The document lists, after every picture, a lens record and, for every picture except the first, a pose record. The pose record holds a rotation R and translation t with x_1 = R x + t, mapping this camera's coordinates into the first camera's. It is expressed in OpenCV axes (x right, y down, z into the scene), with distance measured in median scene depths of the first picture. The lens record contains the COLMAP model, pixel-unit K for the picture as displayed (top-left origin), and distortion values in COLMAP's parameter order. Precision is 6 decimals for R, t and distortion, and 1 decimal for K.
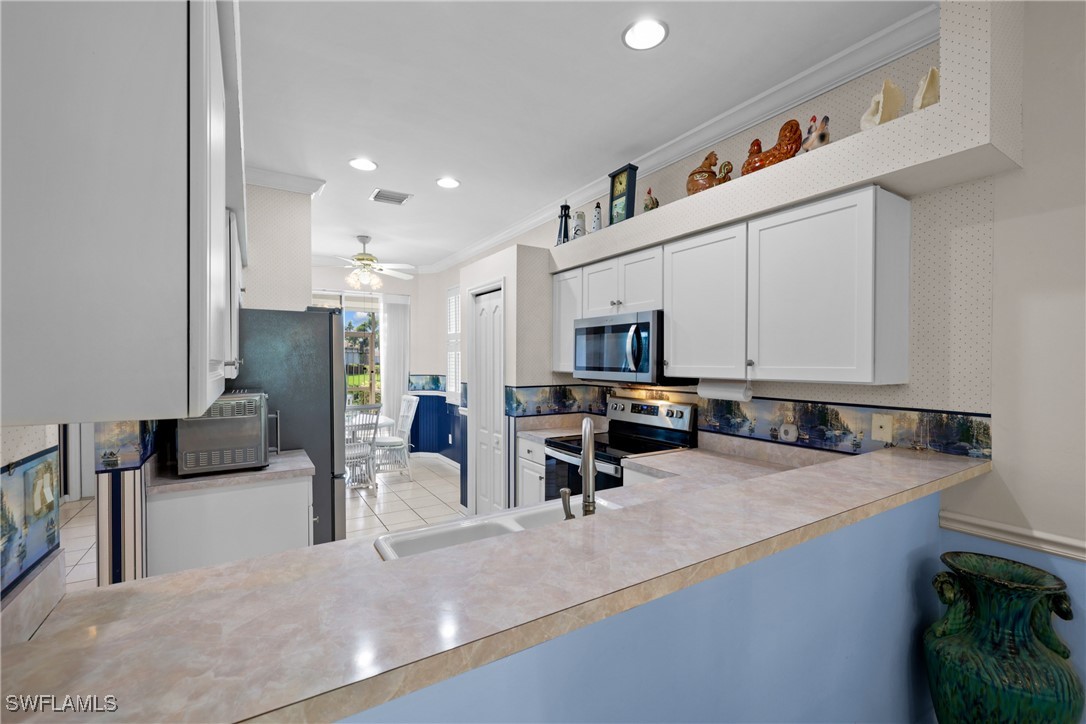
lens RADIAL K [[469.9, 0, 541.2], [0, 469.9, 387.6], [0, 0, 1]] dist [0.000756, 0.000186]
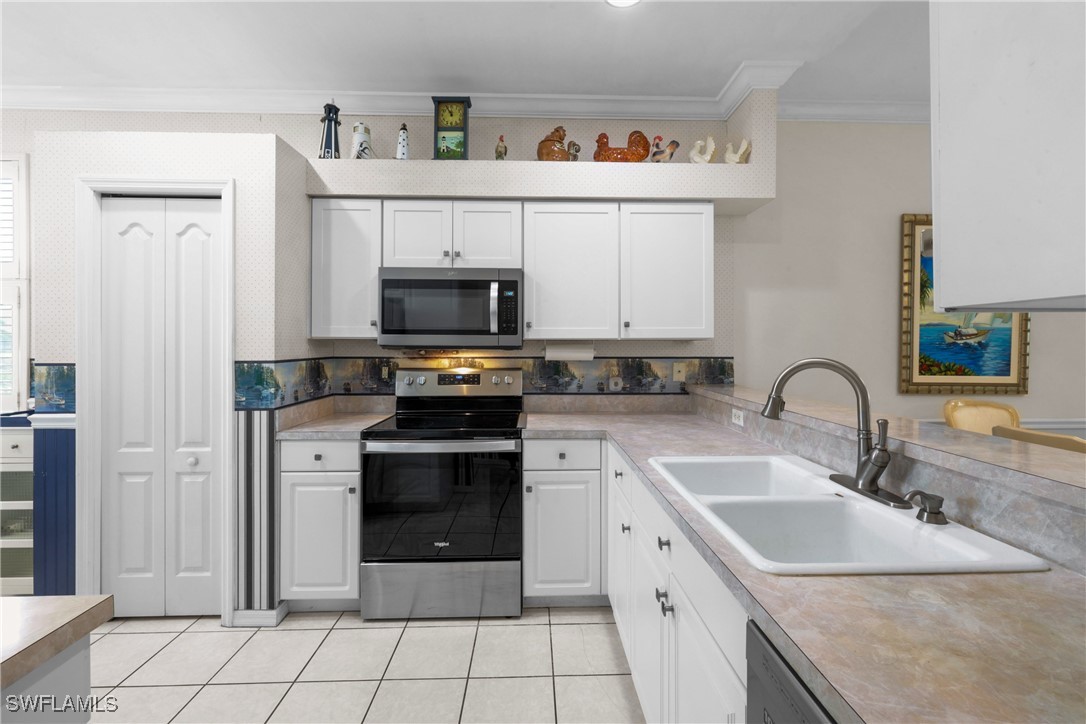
lens RADIAL K [[466.9, 0, 540.9], [0, 466.9, 360.4], [0, 0, 1]] dist [-0.000323, 0.000091]
pose [[0.494007, -0.031455, 0.868889, -0.530163], [0.050494, 0.998697, 0.007446, 0.013232], [-0.867990, 0.040196, 0.494952, 0.486282]]
